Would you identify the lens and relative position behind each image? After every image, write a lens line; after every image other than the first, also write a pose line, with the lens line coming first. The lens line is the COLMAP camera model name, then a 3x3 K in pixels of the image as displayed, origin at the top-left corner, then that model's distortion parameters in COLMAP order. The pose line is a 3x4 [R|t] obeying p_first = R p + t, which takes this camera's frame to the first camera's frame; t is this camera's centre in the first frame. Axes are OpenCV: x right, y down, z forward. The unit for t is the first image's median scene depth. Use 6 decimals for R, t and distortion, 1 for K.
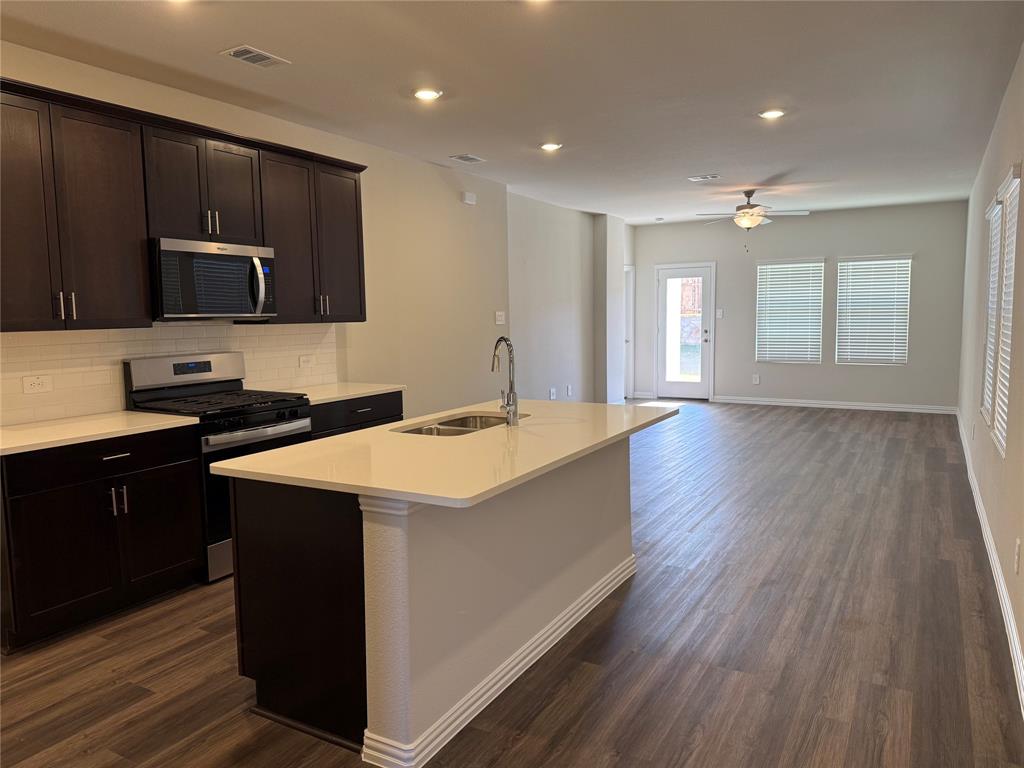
lens RADIAL K [[723.6, 0, 512.8], [0, 723.6, 386.9], [0, 0, 1]] dist [-0.020130, 0.007375]
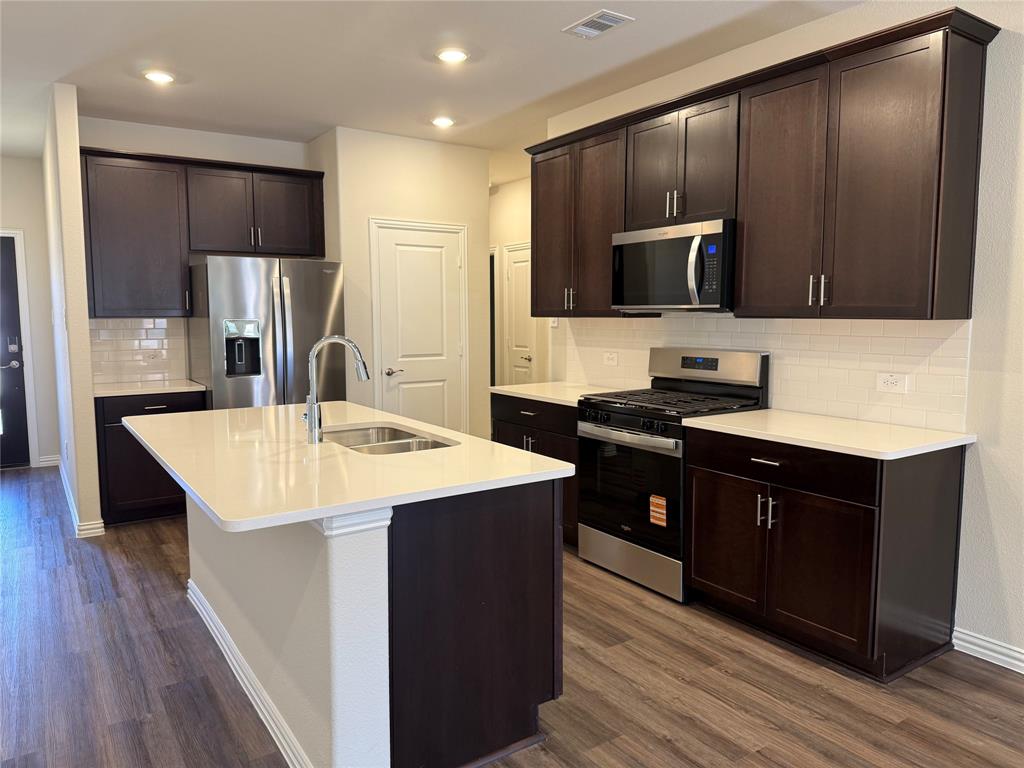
lens RADIAL K [[723.6, 0, 513.2], [0, 723.6, 380.7], [0, 0, 1]] dist [-0.020130, 0.007375]
pose [[-0.443352, 0.109572, -0.889625, 0.480068], [-0.075154, 0.984461, 0.158706, -0.132064], [0.893192, 0.137221, -0.428228, 1.178061]]
